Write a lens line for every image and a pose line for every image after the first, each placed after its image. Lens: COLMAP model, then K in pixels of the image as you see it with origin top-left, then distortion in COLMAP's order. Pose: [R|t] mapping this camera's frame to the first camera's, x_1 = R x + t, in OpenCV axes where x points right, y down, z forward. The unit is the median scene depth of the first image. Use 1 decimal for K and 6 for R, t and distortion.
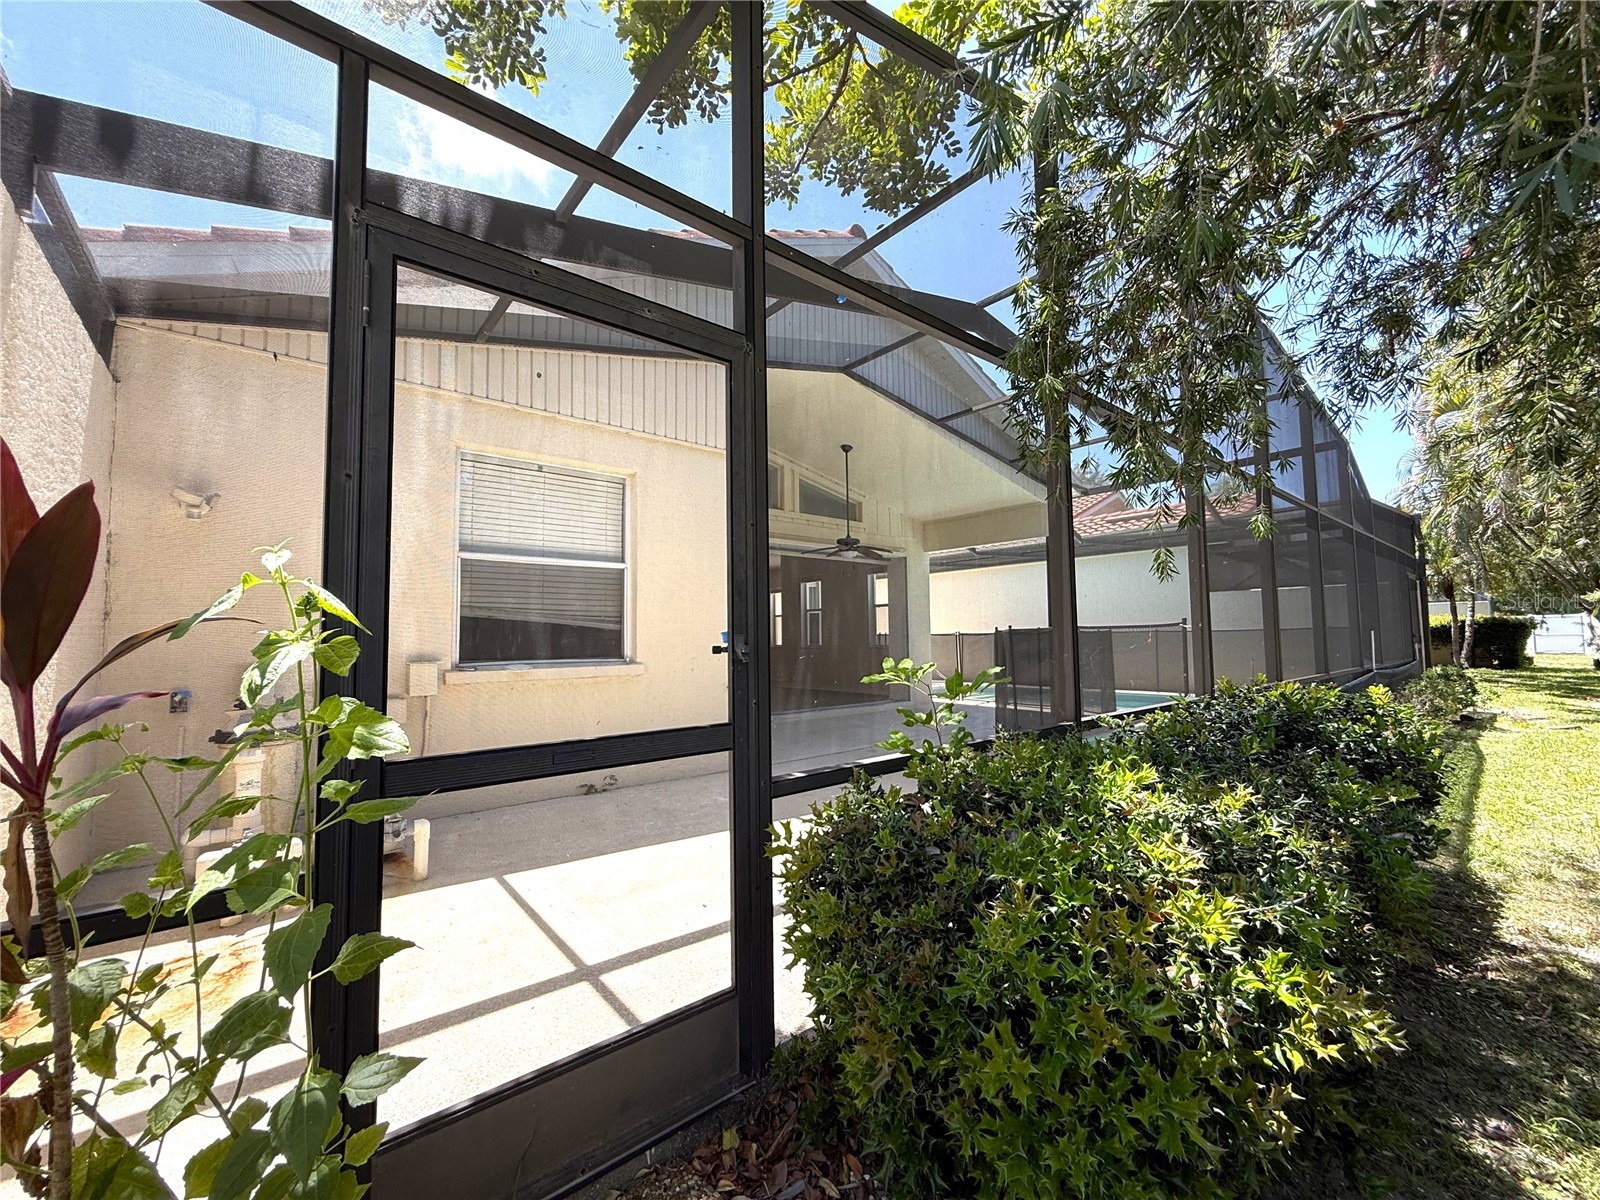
lens RADIAL K [[635.2, 0, 800.0], [0, 635.2, 600.0], [0, 0, 1]] dist [-0.000351, -0.000106]
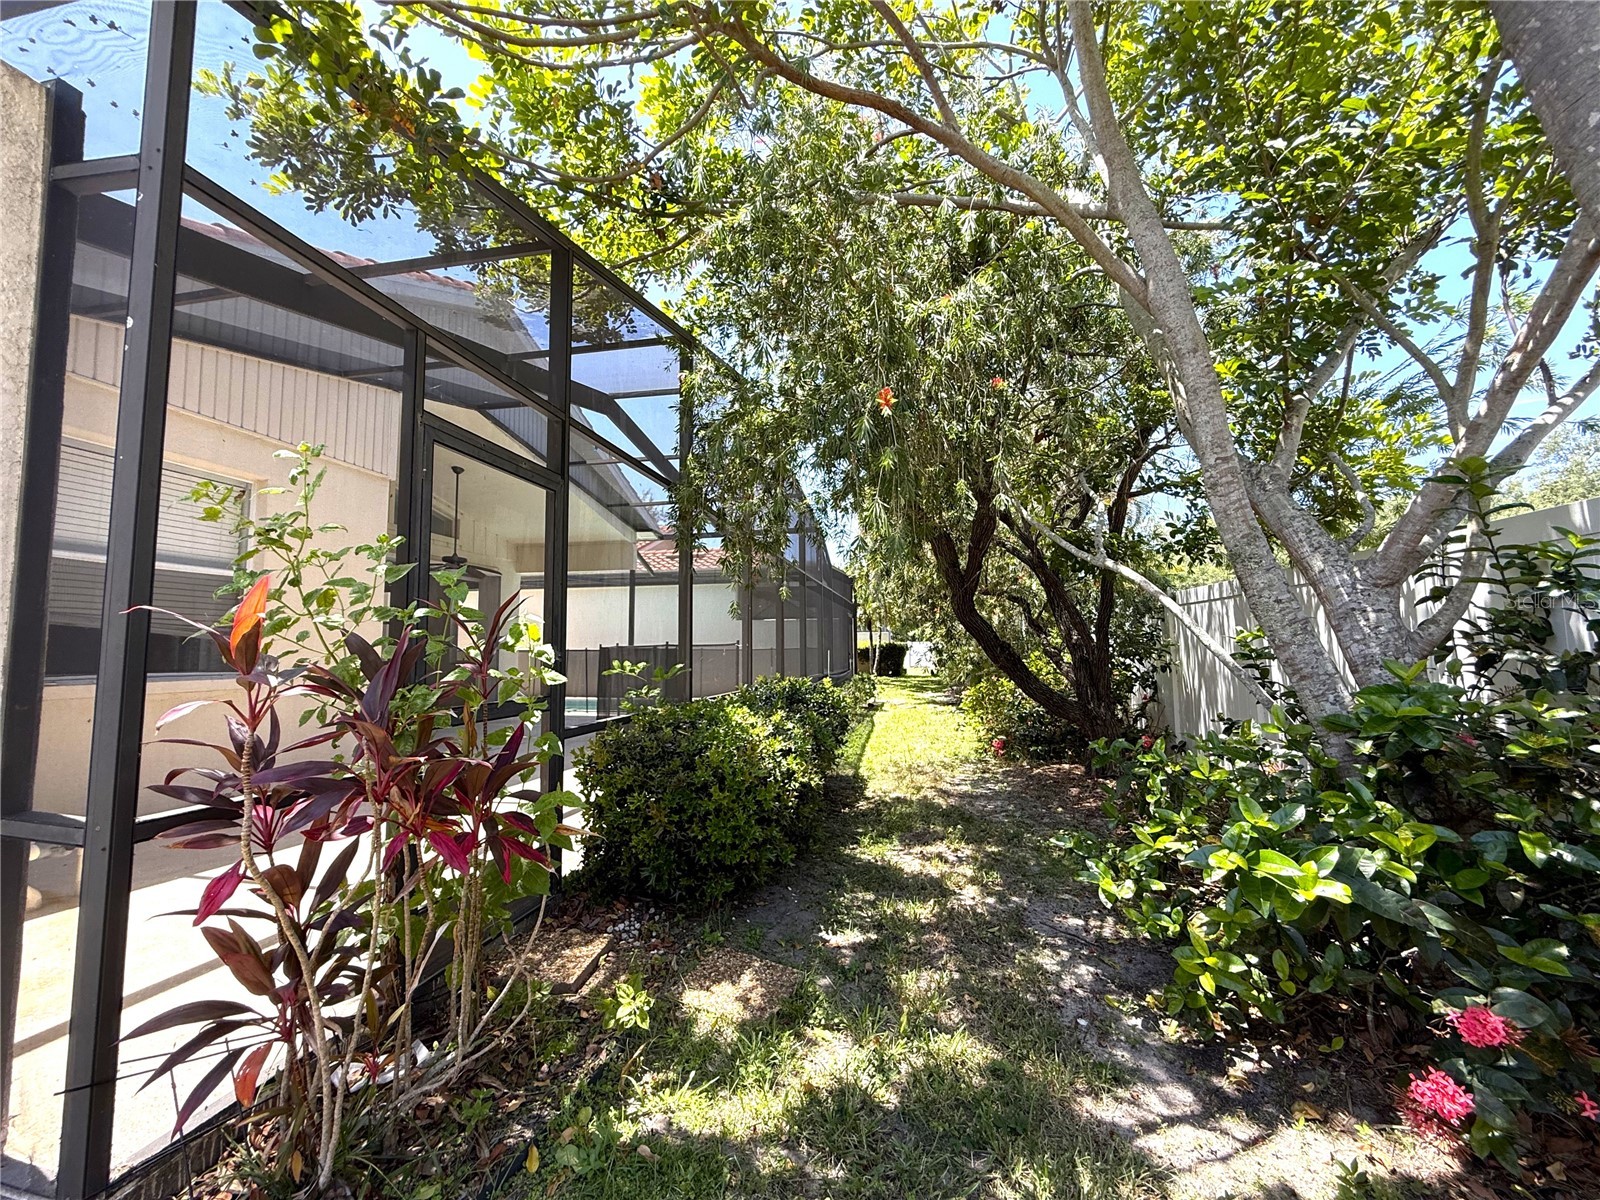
lens RADIAL K [[685.4, 0, 799.6], [0, 685.4, 601.8], [0, 0, 1]] dist [-0.000938, -0.000173]
pose [[0.775329, 0.054224, 0.629225, -0.222128], [-0.041669, 0.998529, -0.034705, -0.009653], [-0.630181, 0.000688, 0.776448, -0.262668]]
